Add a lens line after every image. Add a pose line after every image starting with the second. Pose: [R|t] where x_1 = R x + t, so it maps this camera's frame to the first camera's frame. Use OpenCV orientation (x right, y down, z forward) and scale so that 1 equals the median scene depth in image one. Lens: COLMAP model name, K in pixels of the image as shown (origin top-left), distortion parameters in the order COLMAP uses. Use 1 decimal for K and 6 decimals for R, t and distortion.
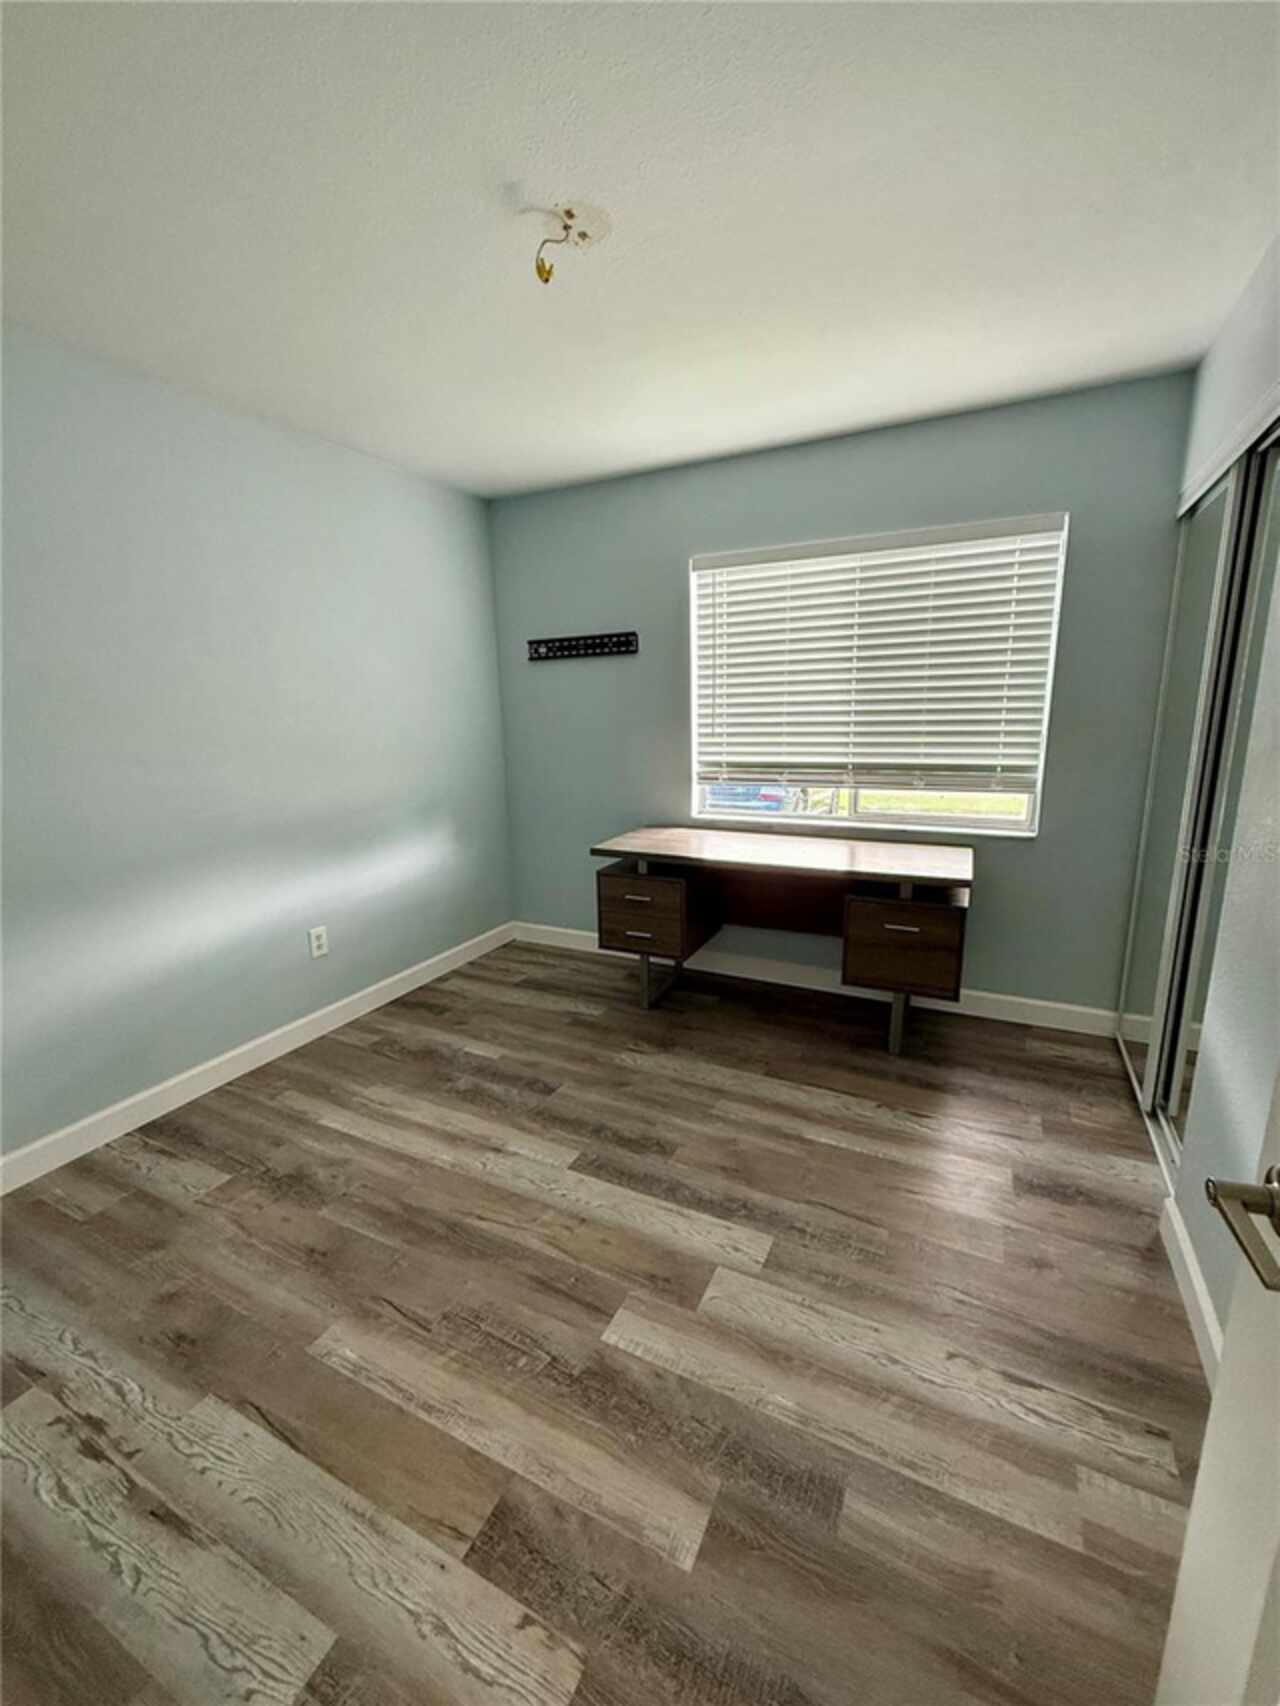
lens RADIAL K [[679.9, 0, 650.6], [0, 679.9, 854.5], [0, 0, 1]] dist [-0.000315, -0.000182]
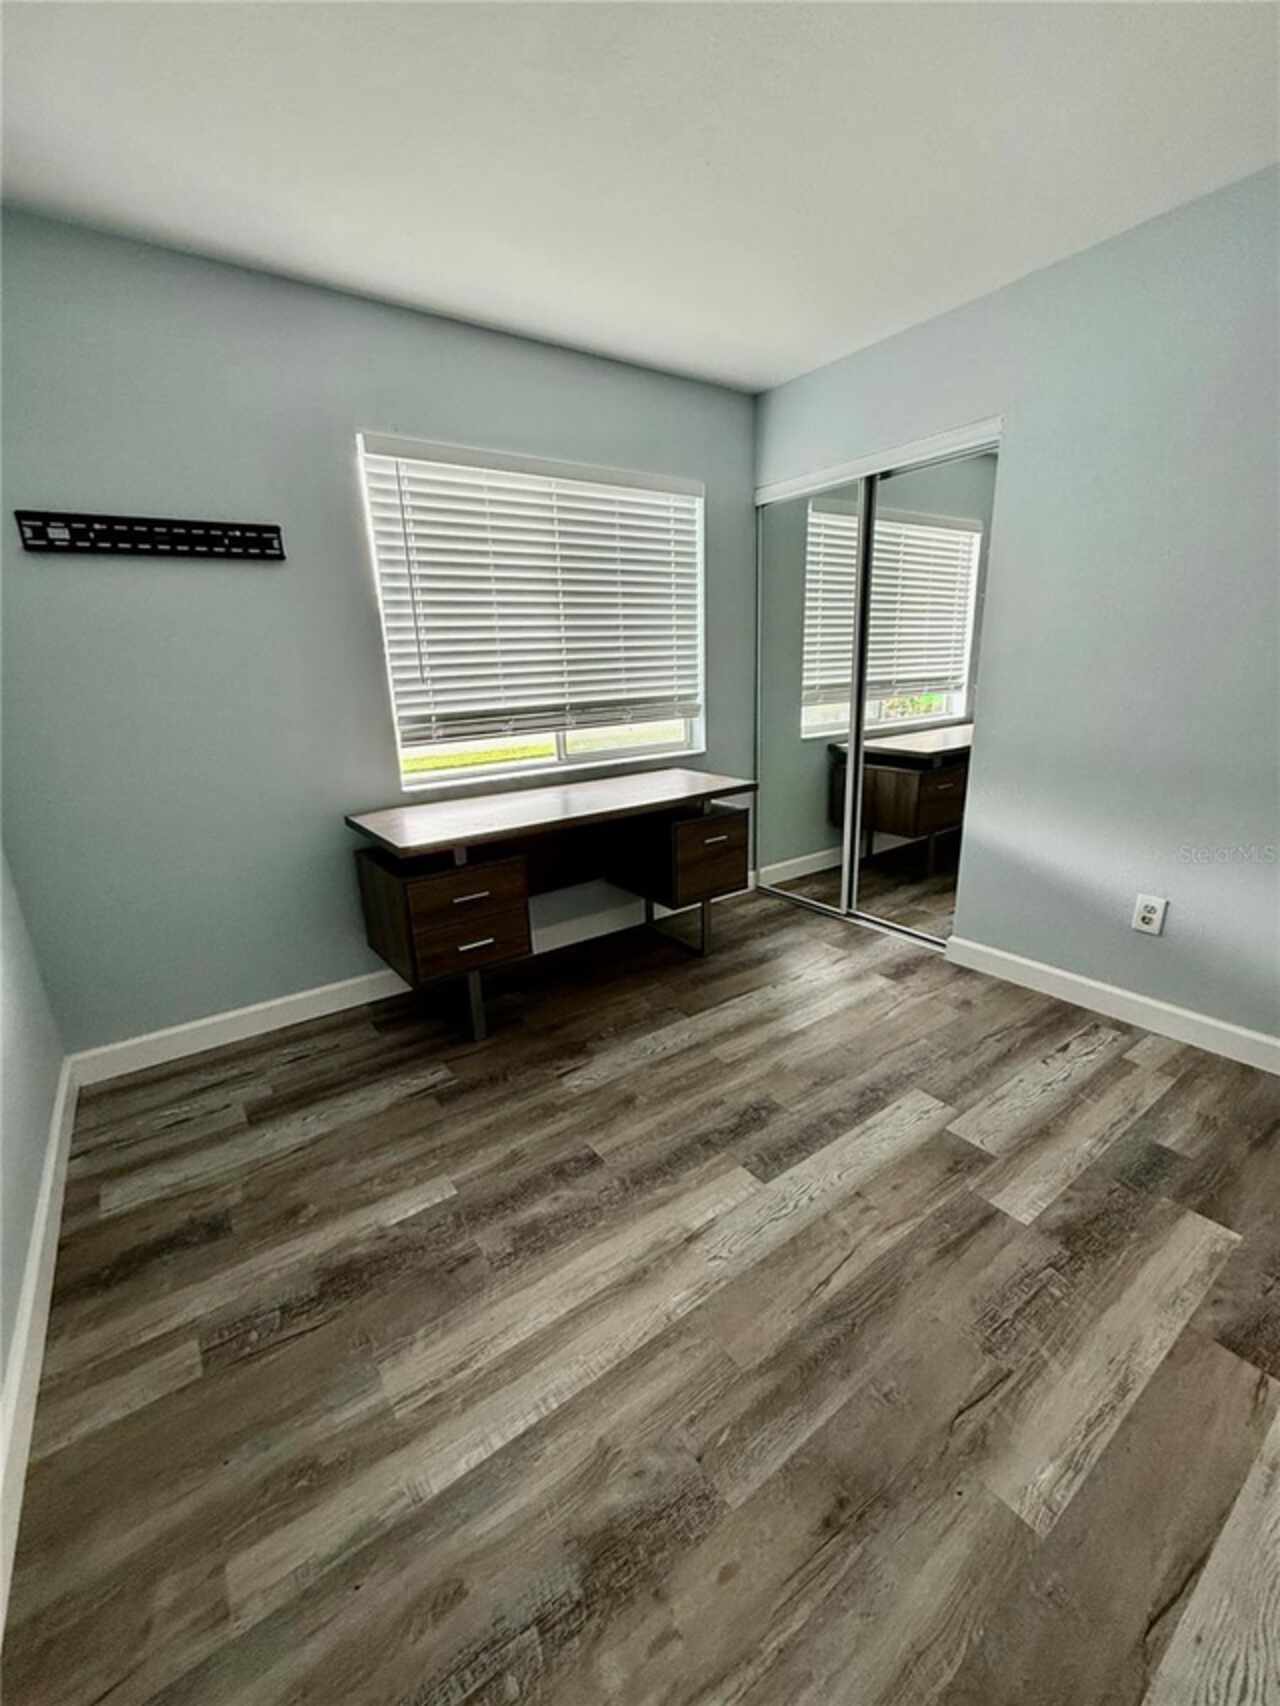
lens RADIAL K [[679.9, 0, 642.4], [0, 679.9, 851.4], [0, 0, 1]] dist [-0.000315, -0.000182]
pose [[0.480089, -0.235537, 0.845007, -0.663197], [0.211616, 0.965926, 0.149013, -0.067227], [-0.851313, 0.107277, 0.513574, 0.551520]]
